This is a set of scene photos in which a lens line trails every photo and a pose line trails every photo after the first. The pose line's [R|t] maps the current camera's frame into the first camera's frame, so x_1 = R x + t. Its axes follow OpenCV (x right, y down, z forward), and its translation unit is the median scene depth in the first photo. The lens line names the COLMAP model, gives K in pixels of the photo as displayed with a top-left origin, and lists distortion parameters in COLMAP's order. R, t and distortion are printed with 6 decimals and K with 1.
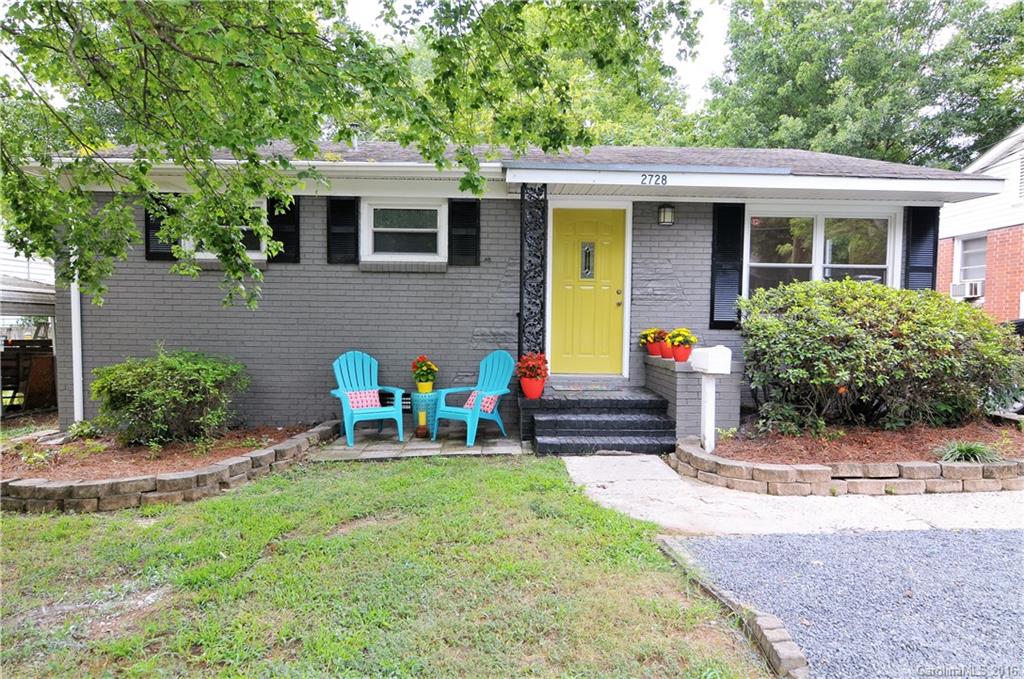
lens RADIAL K [[641.7, 0, 511.6], [0, 641.7, 357.5], [0, 0, 1]] dist [0.001708, -0.018584]
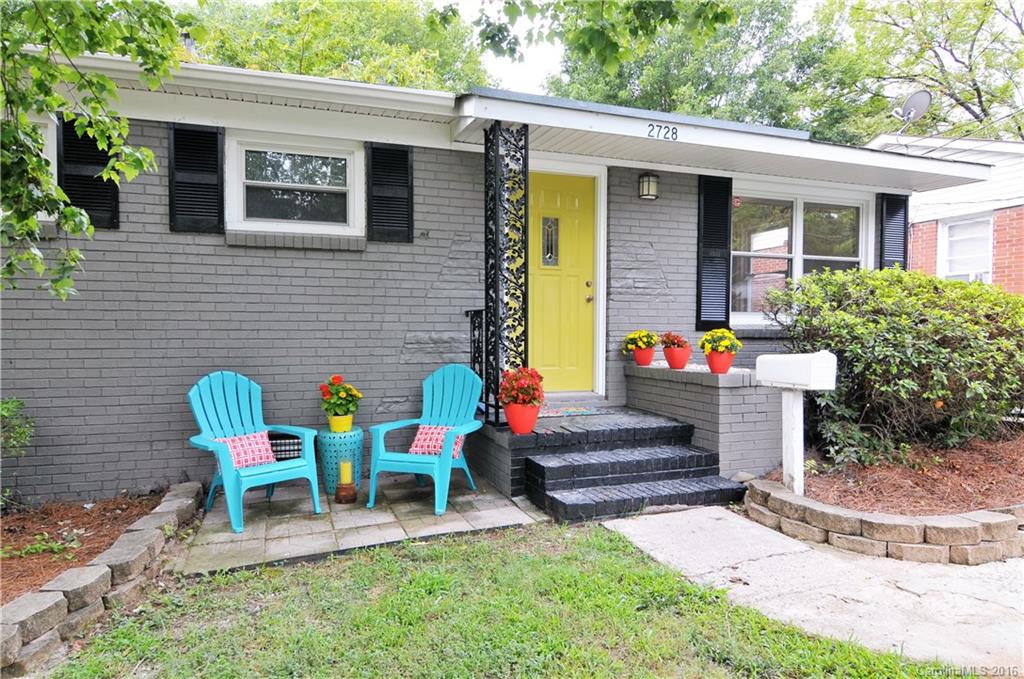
lens RADIAL K [[641.7, 0, 511.6], [0, 641.7, 357.5], [0, 0, 1]] dist [0.001708, -0.018584]
pose [[0.950336, -0.023057, 0.310370, -0.167270], [0.026987, 0.999601, -0.008375, -0.010373], [-0.310053, 0.016335, 0.950579, 0.309597]]
